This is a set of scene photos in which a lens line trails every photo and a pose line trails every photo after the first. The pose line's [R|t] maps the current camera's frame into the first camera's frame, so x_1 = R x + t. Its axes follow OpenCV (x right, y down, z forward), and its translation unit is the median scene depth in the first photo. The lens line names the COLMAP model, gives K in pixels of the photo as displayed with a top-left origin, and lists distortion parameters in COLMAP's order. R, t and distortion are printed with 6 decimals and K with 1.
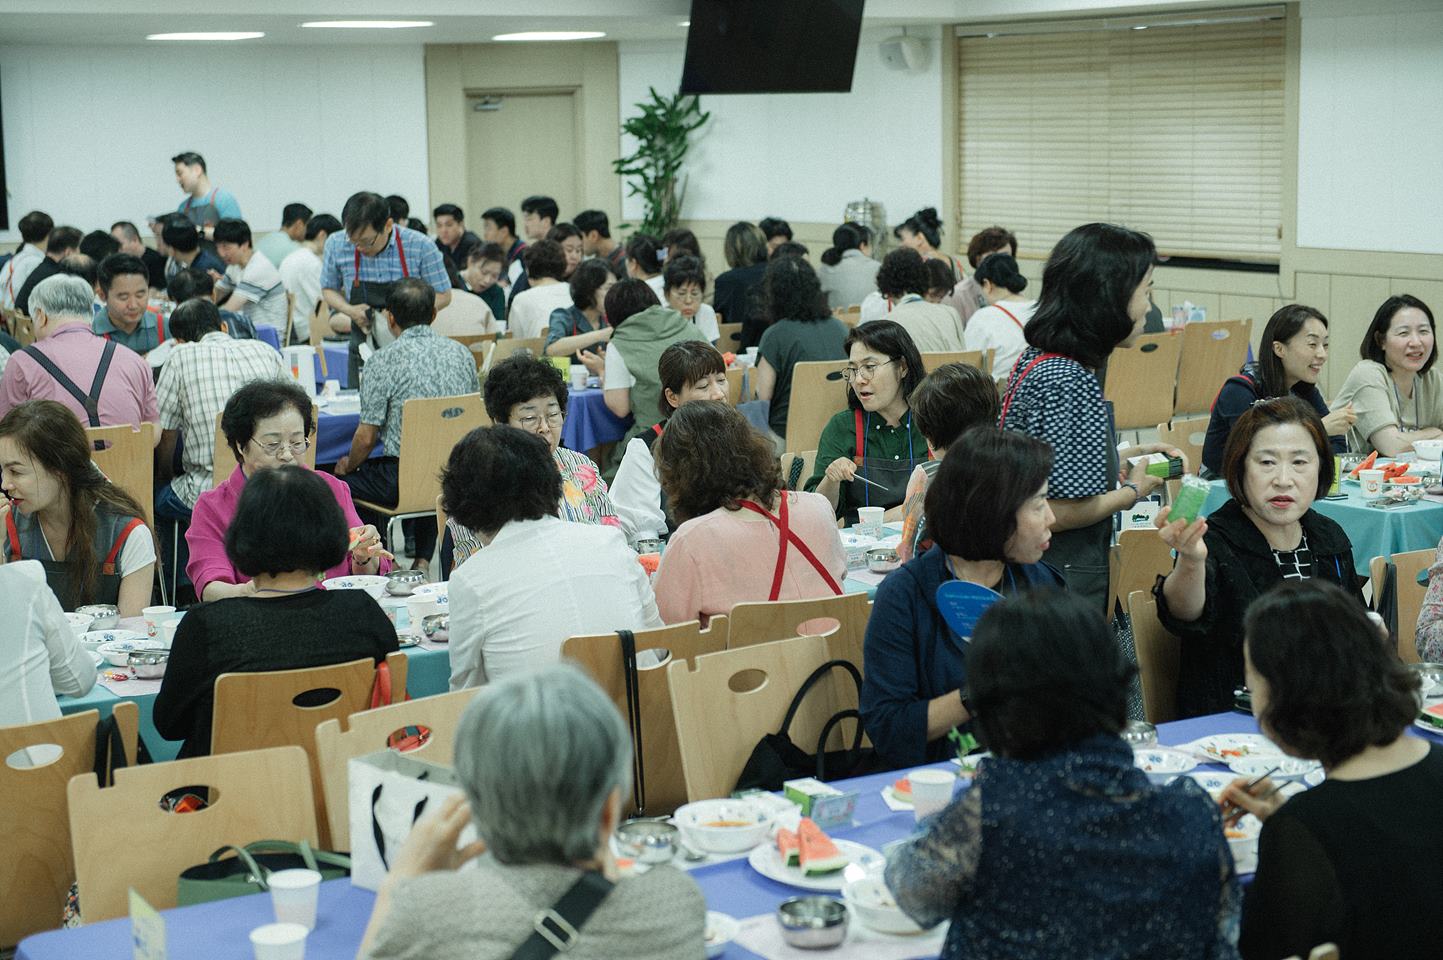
lens RADIAL K [[2483.1, 0, 721.6], [0, 2483.1, 480.8], [0, 0, 1]] dist [-0.028375, 0.000000]
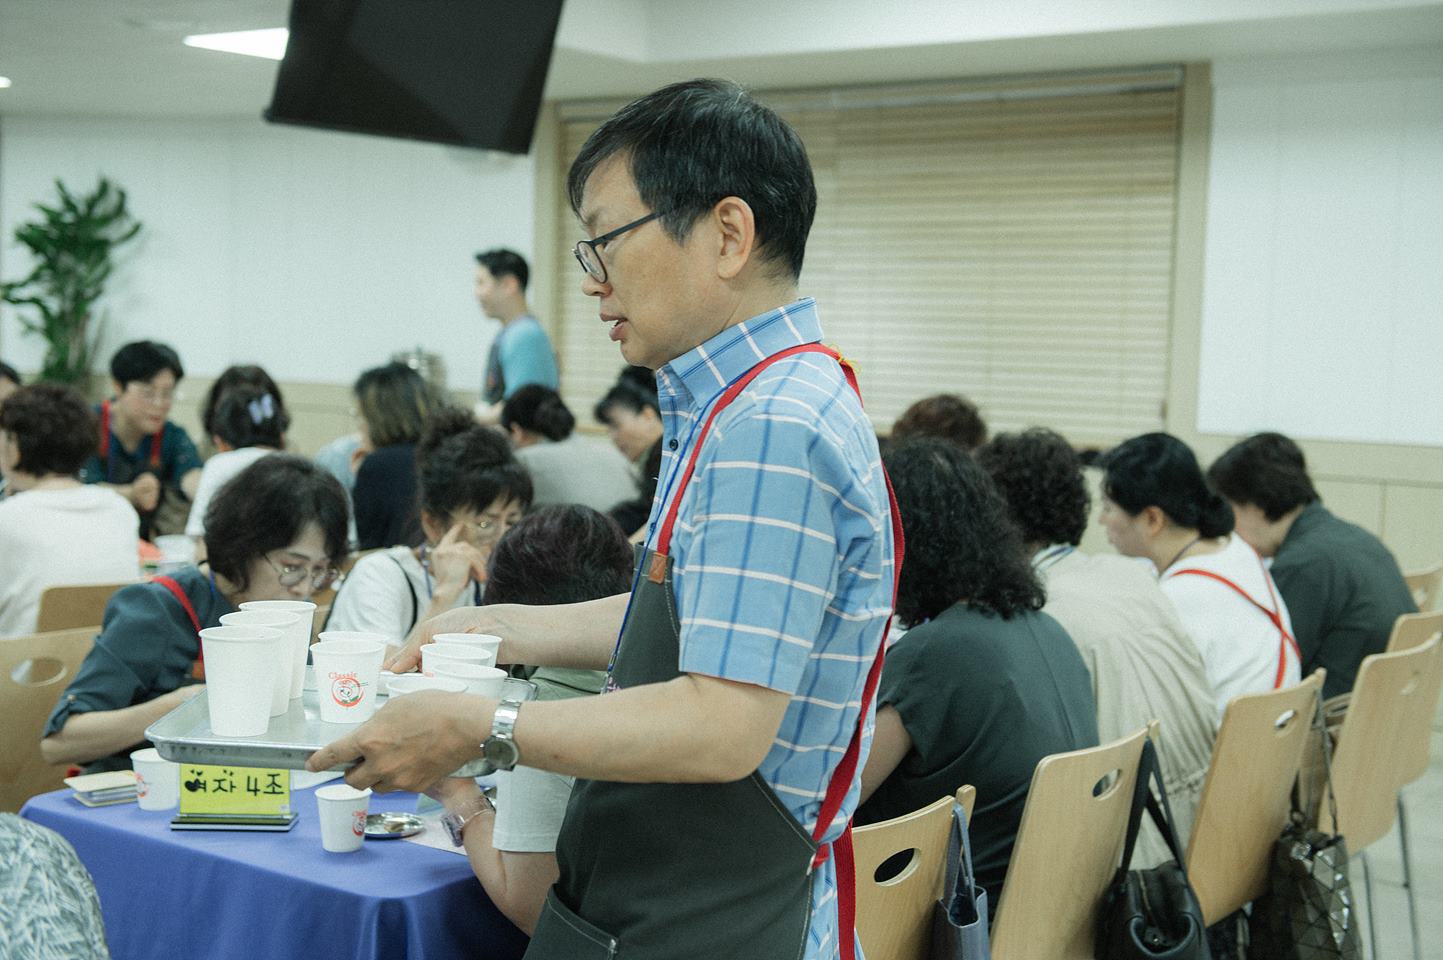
lens RADIAL K [[1978.8, 0, 722.2], [0, 1978.8, 477.2], [0, 0, 1]] dist [0.046922, 0.000000]
pose [[0.928605, 0.011011, 0.370907, -0.061101], [0.013204, 0.997946, -0.062684, -0.037742], [-0.370835, 0.063106, 0.926552, 0.414802]]
